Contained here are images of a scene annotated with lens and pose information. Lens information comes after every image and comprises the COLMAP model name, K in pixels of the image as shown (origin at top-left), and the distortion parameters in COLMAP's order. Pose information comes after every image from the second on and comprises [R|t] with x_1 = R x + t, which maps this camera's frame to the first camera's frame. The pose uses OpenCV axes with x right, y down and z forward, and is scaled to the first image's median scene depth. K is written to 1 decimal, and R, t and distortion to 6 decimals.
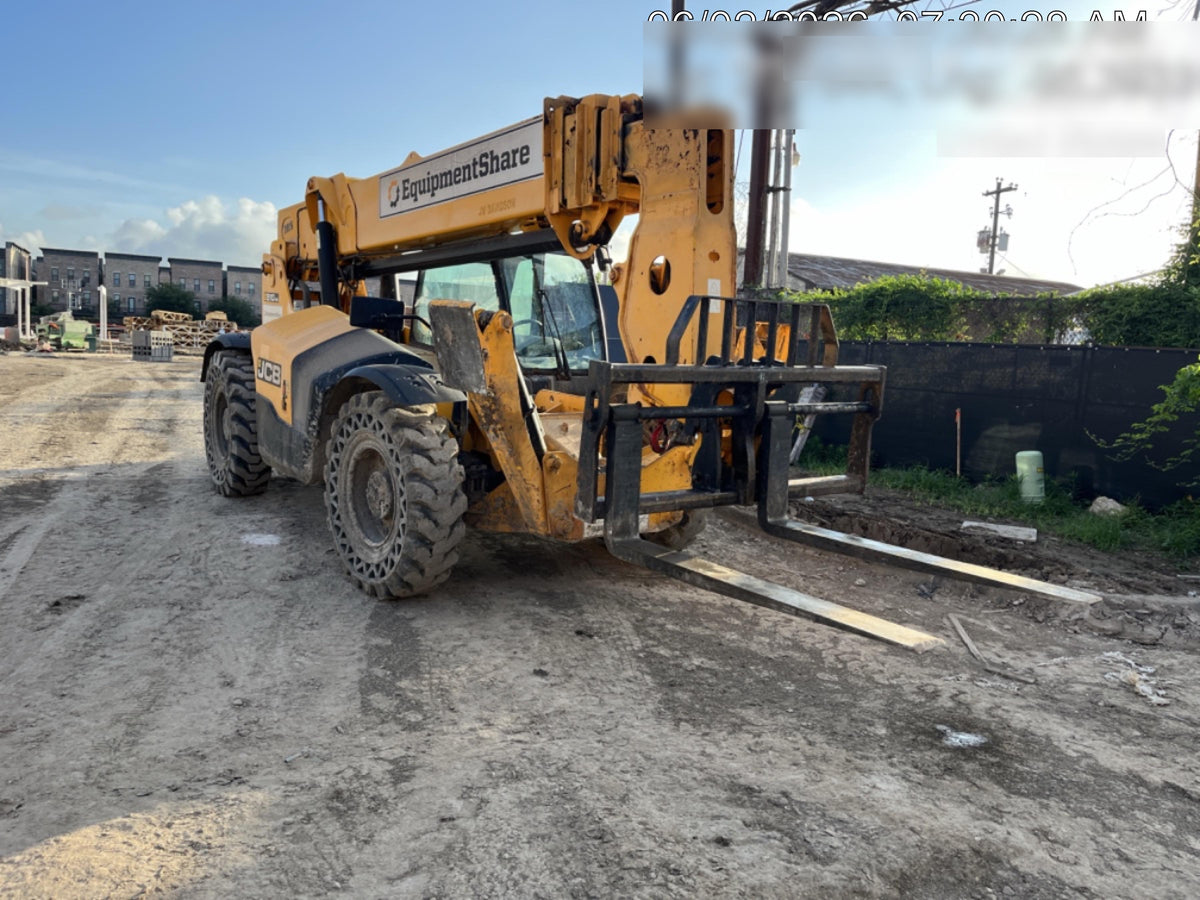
lens RADIAL K [[901.3, 0, 594.4], [0, 901.3, 441.9], [0, 0, 1]] dist [0.060771, -0.070966]
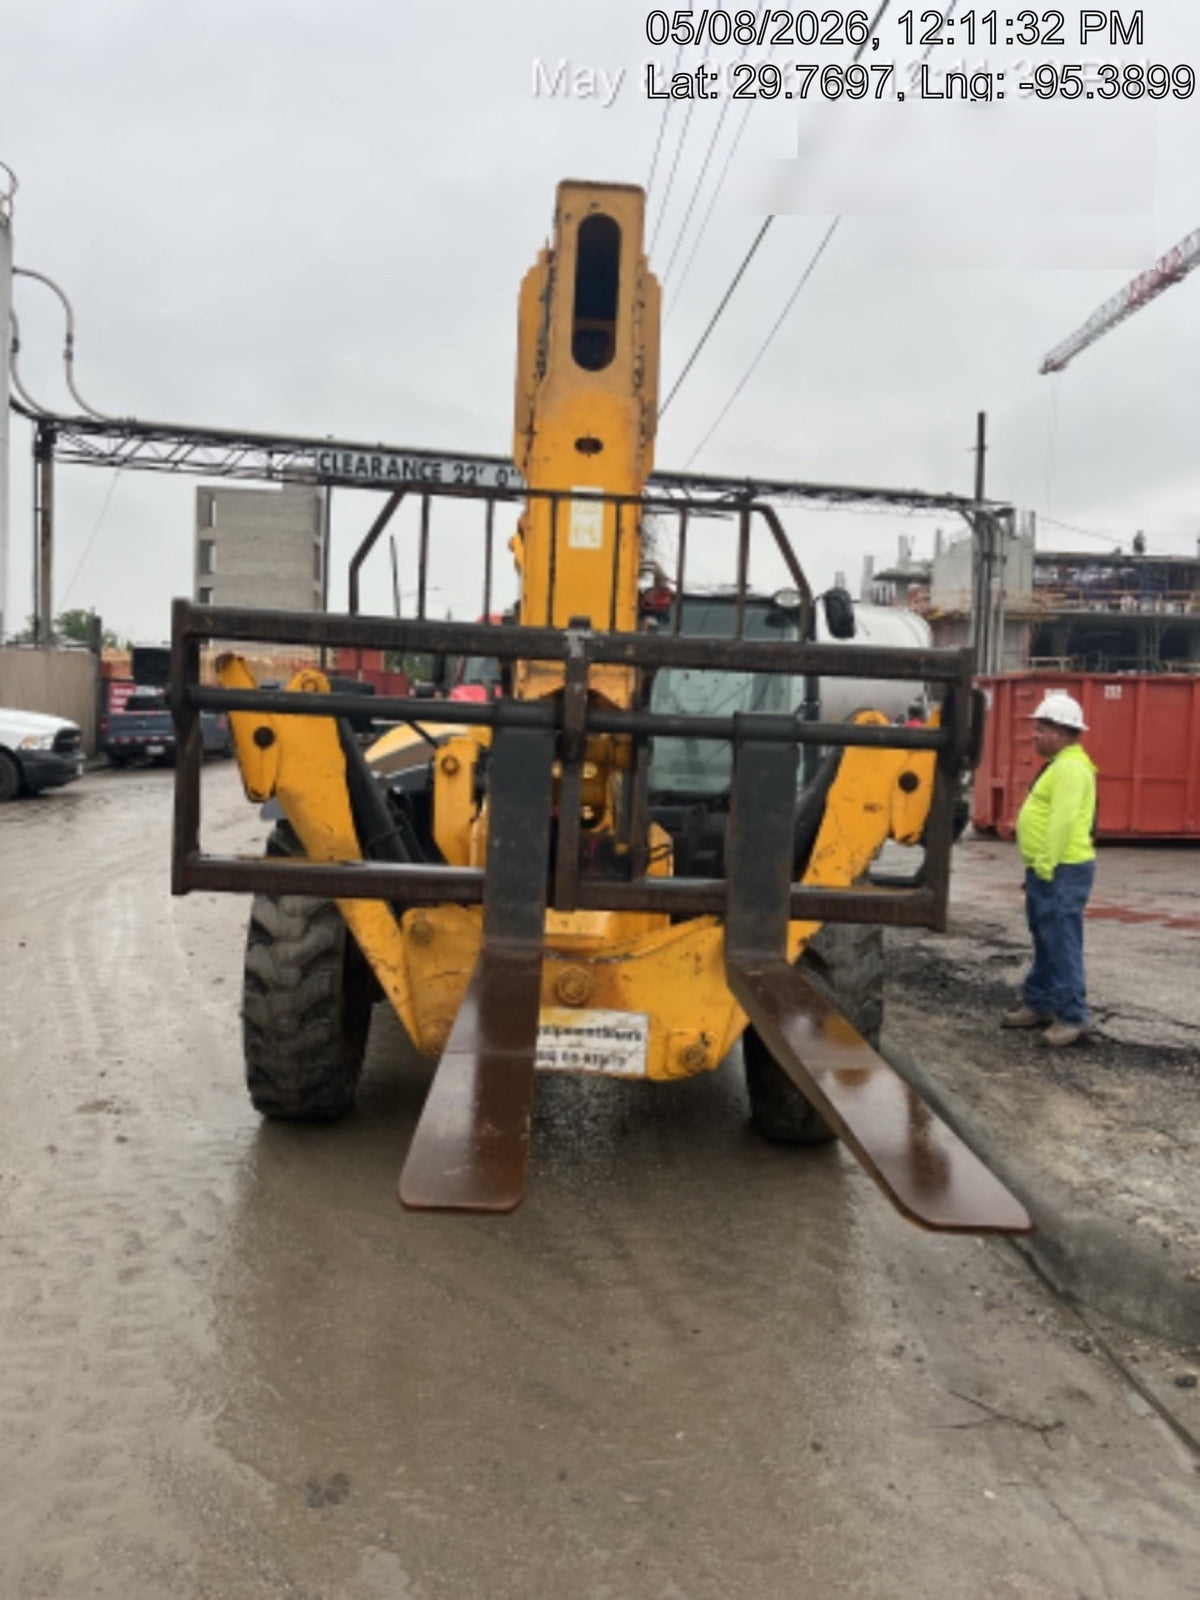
lens RADIAL K [[1201.7, 0, 596.9], [0, 1201.7, 788.5], [0, 0, 1]] dist [0.060771, -0.070966]
pose [[0.837756, -0.017550, -0.545762, 0.483205], [-0.074172, 0.986562, -0.145580, 0.090649], [0.540983, 0.162441, 0.825197, 0.414202]]
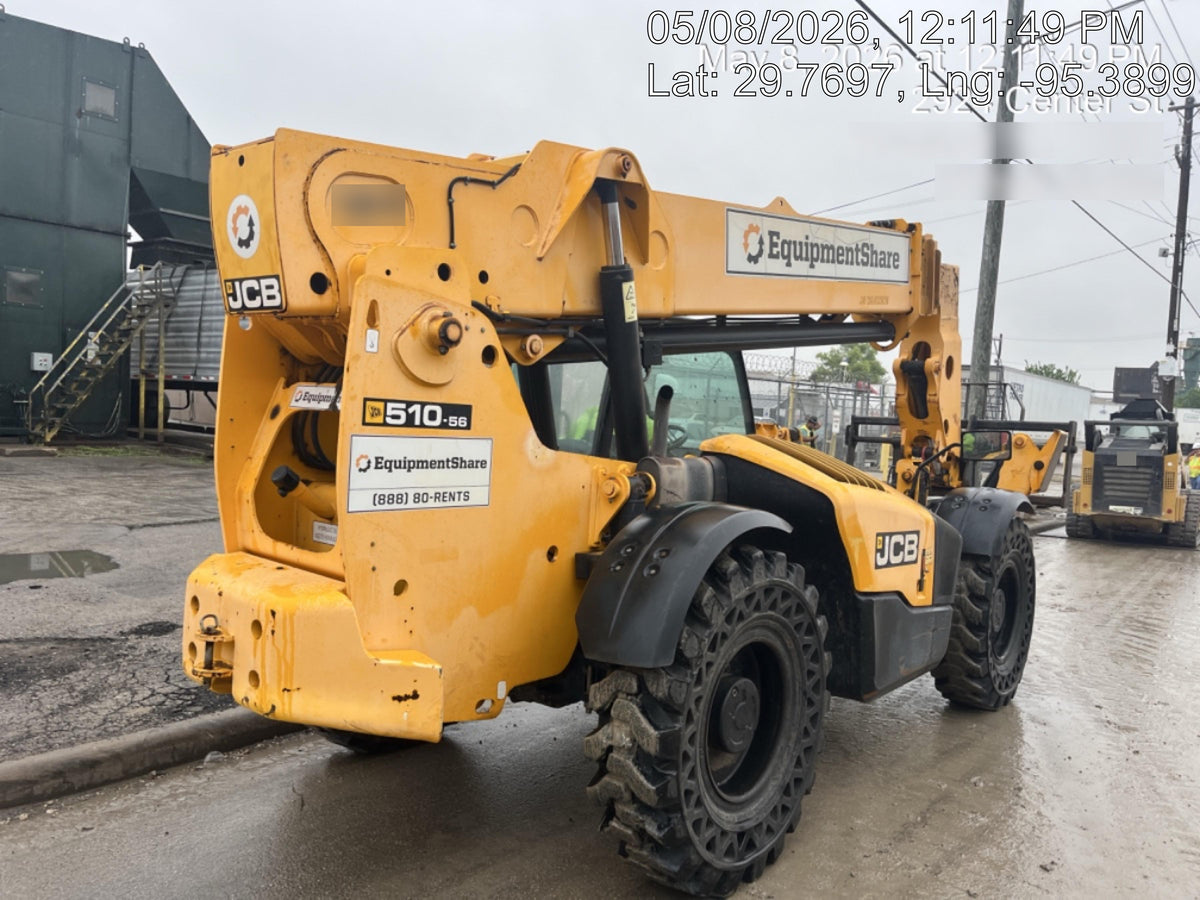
lens RADIAL K [[901.3, 0, 593.4], [0, 901.3, 460.7], [0, 0, 1]] dist [0.060771, -0.070966]
pose [[-0.217520, -0.153573, 0.963899, -1.271353], [0.108684, 0.977592, 0.180281, -0.359061], [-0.969986, 0.143975, -0.195955, 1.835311]]
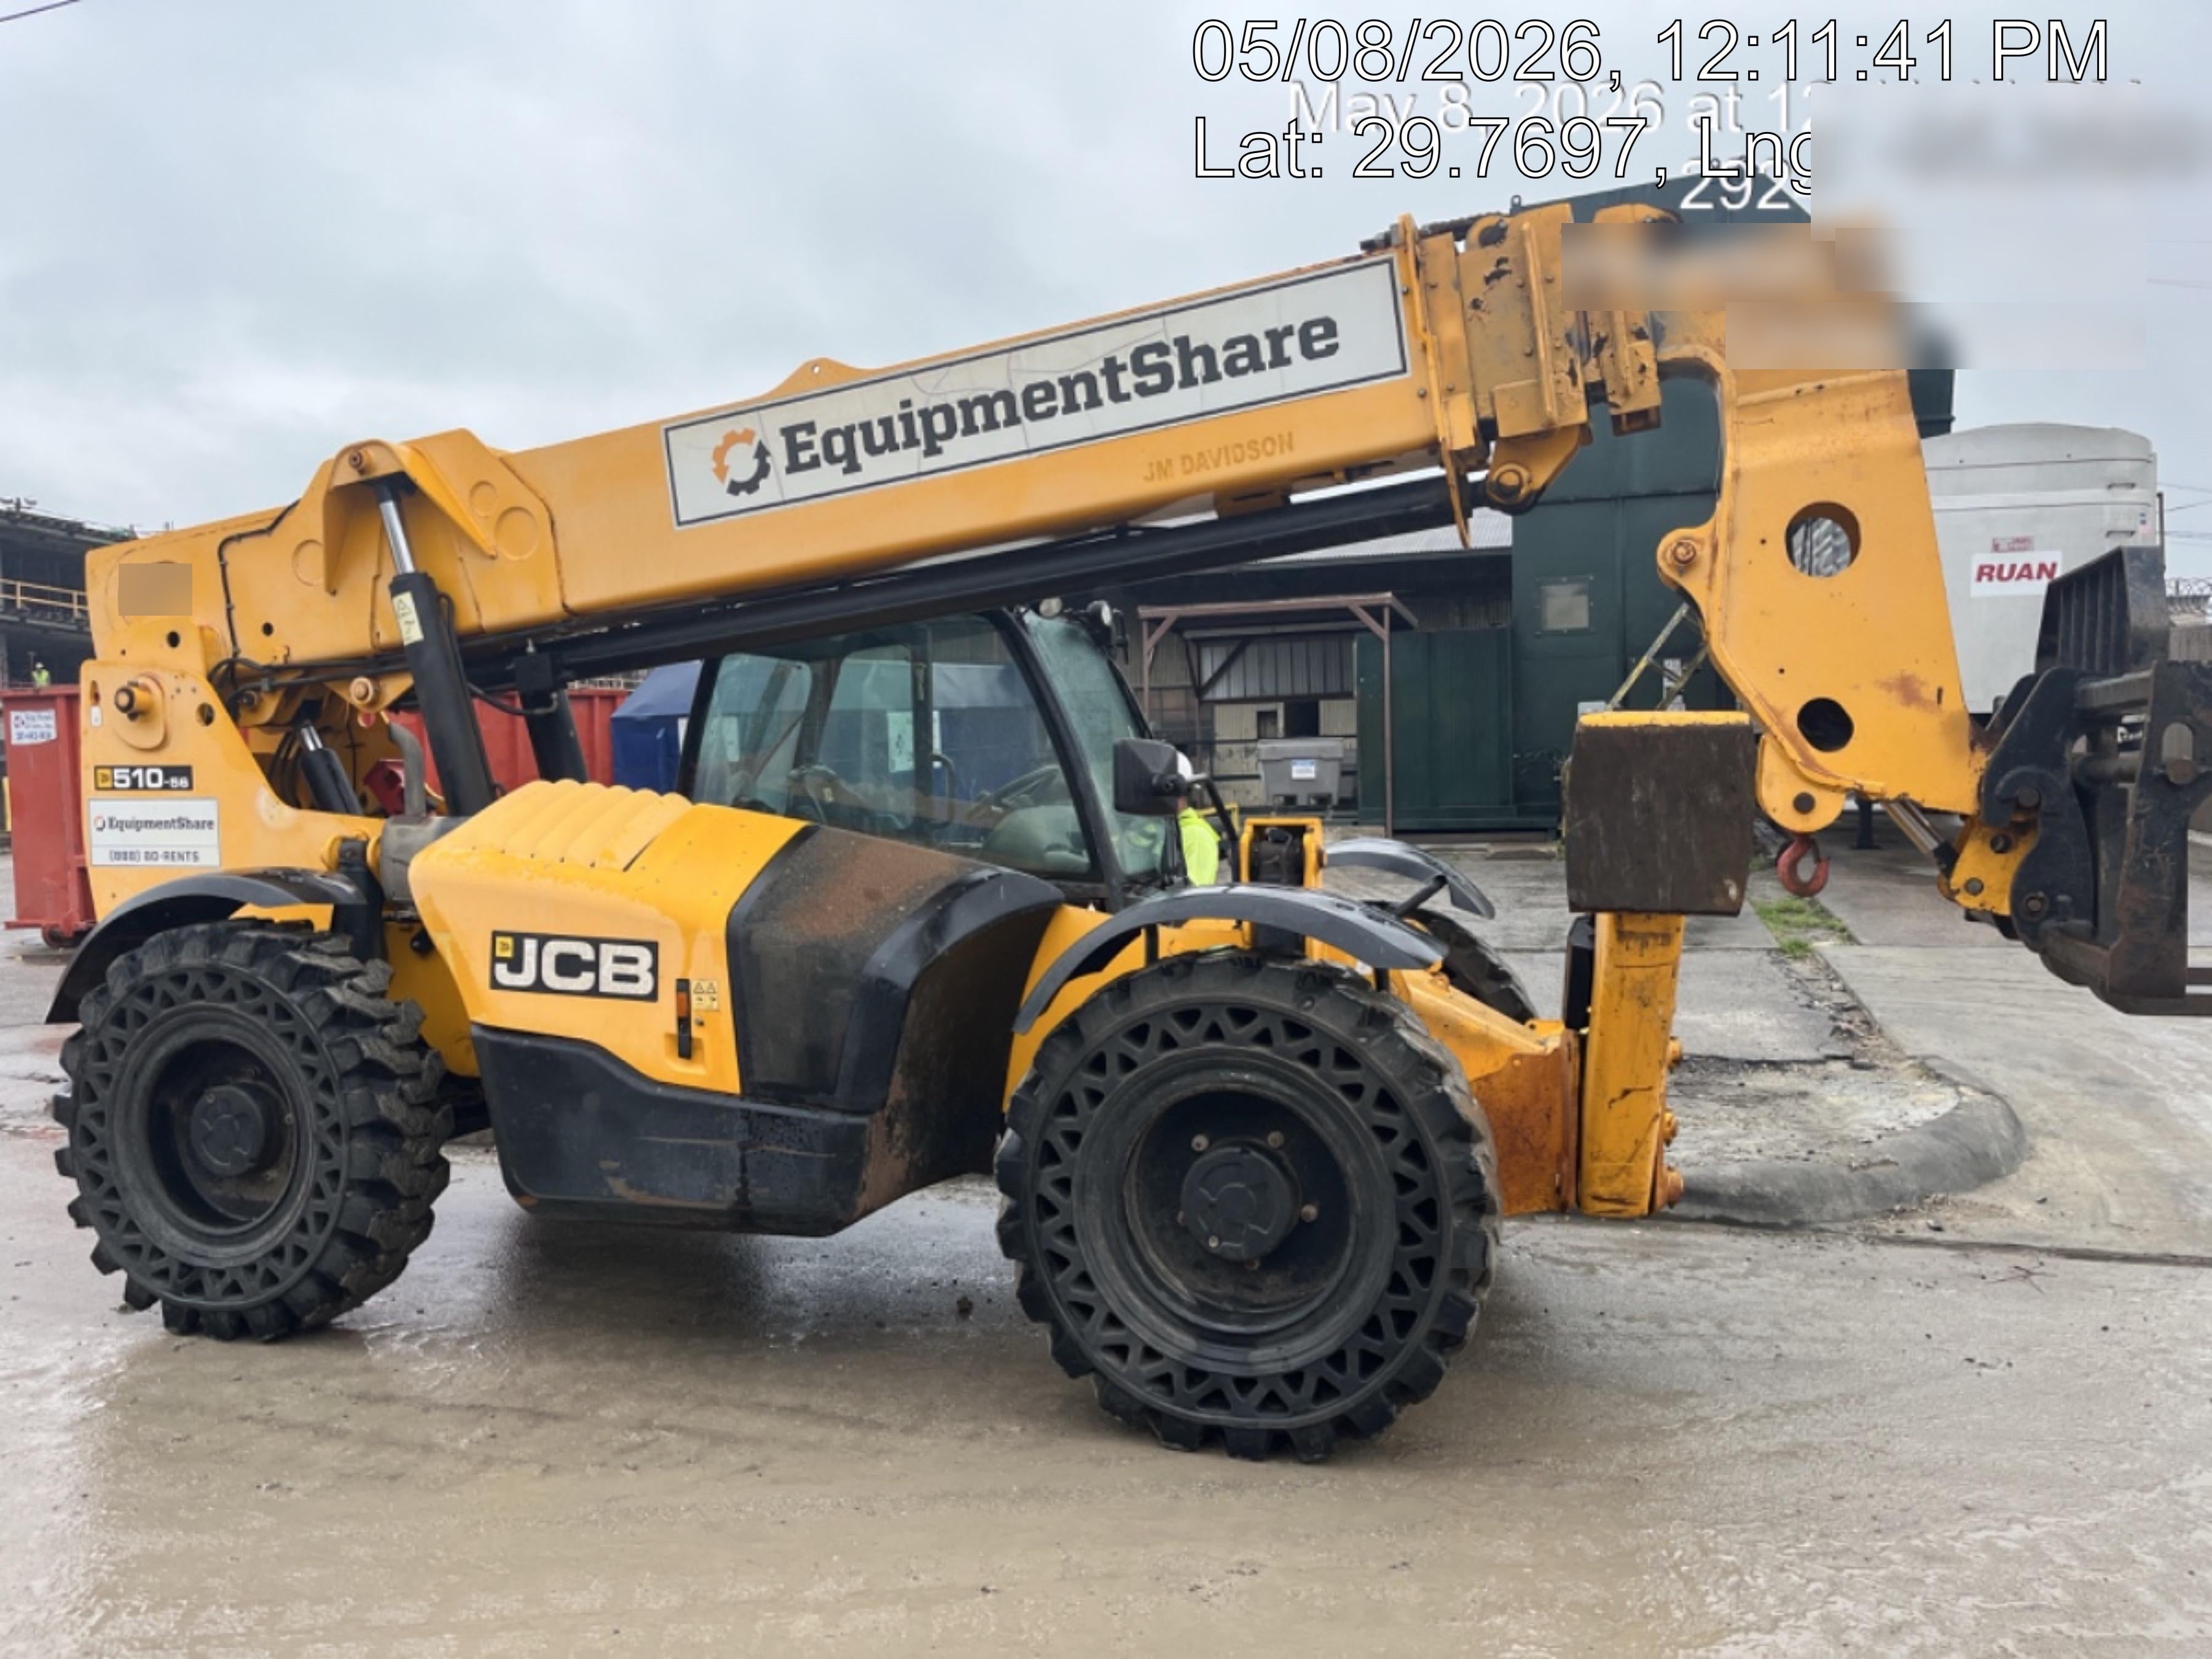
lens RADIAL K [[1661.3, 0, 1090.5], [0, 1661.3, 834.7], [0, 0, 1]] dist [0.060771, -0.070966]
pose [[0.818134, -0.128492, 0.560488, -0.776970], [0.195105, 0.978923, -0.060372, -0.042562], [-0.540917, 0.158746, 0.825959, 0.445261]]
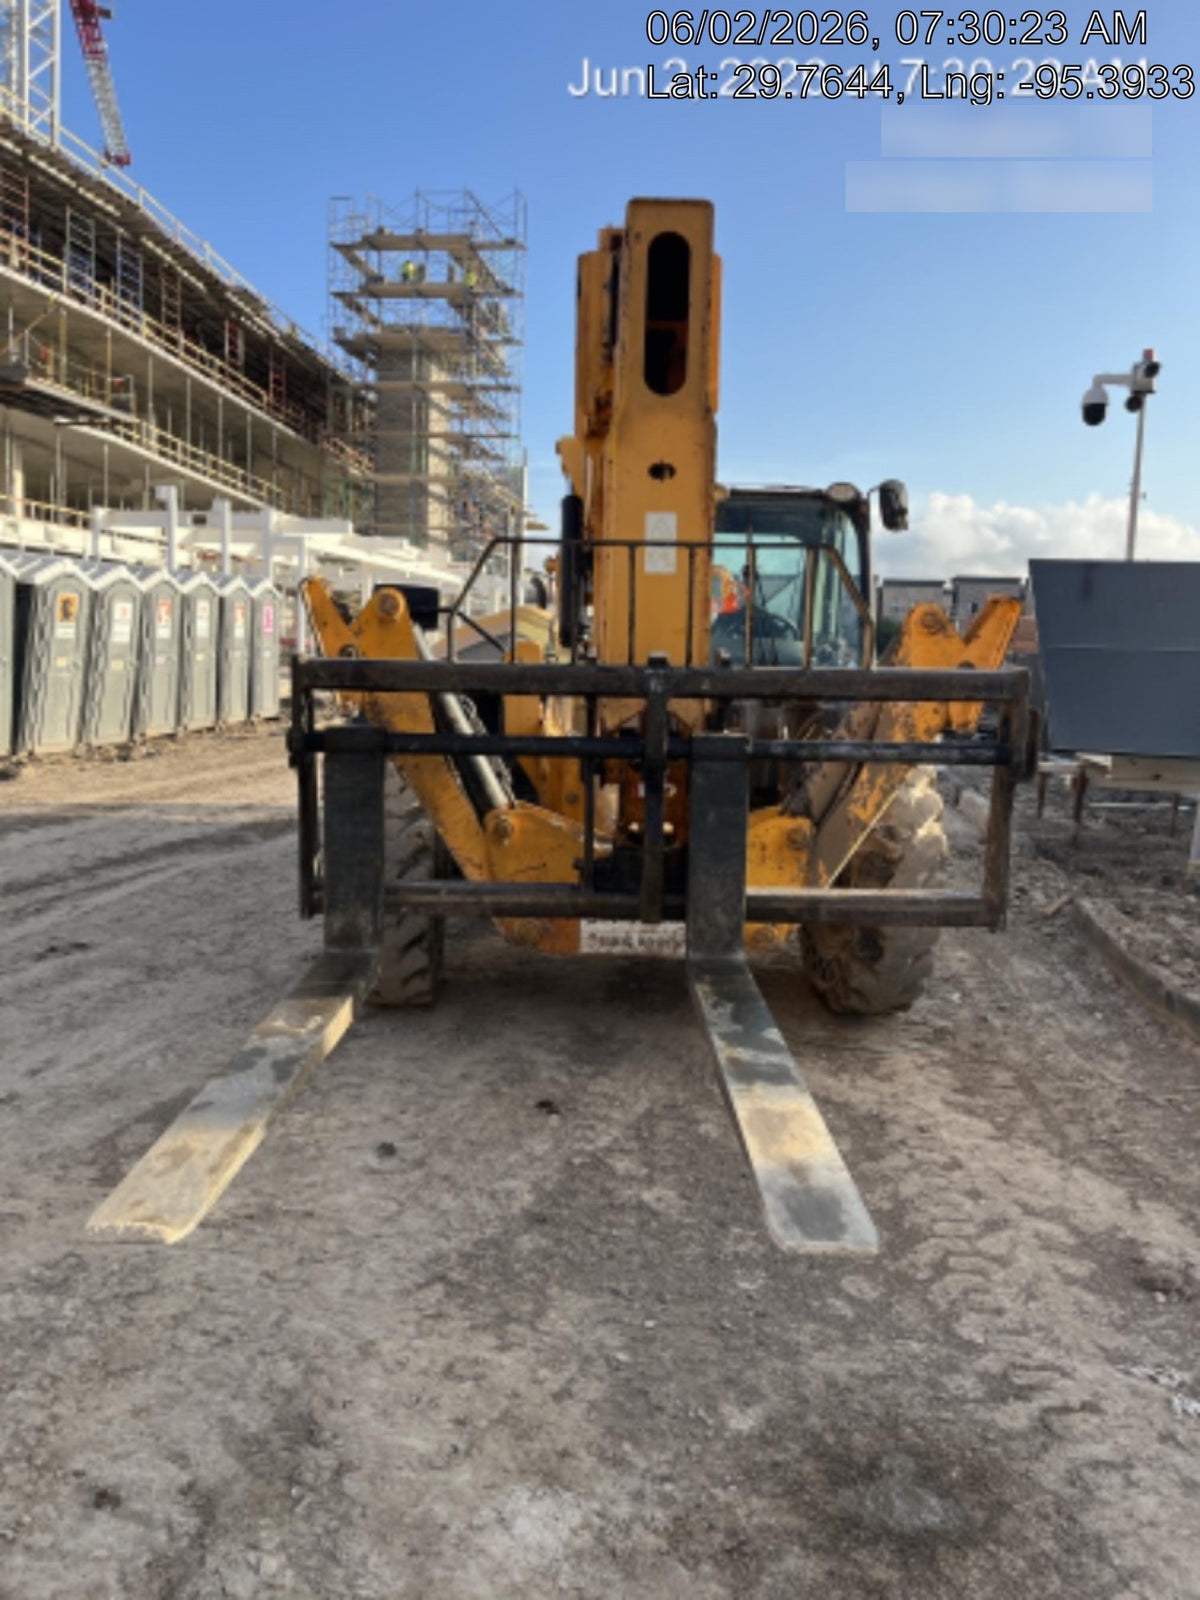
lens RADIAL K [[1201.7, 0, 602.7], [0, 1201.7, 782.7], [0, 0, 1]] dist [0.060771, -0.070966]
pose [[0.809687, 0.043517, -0.585246, 0.506228], [-0.058224, 0.998284, -0.006324, -0.006021], [0.583967, 0.039196, 0.810831, 0.354208]]
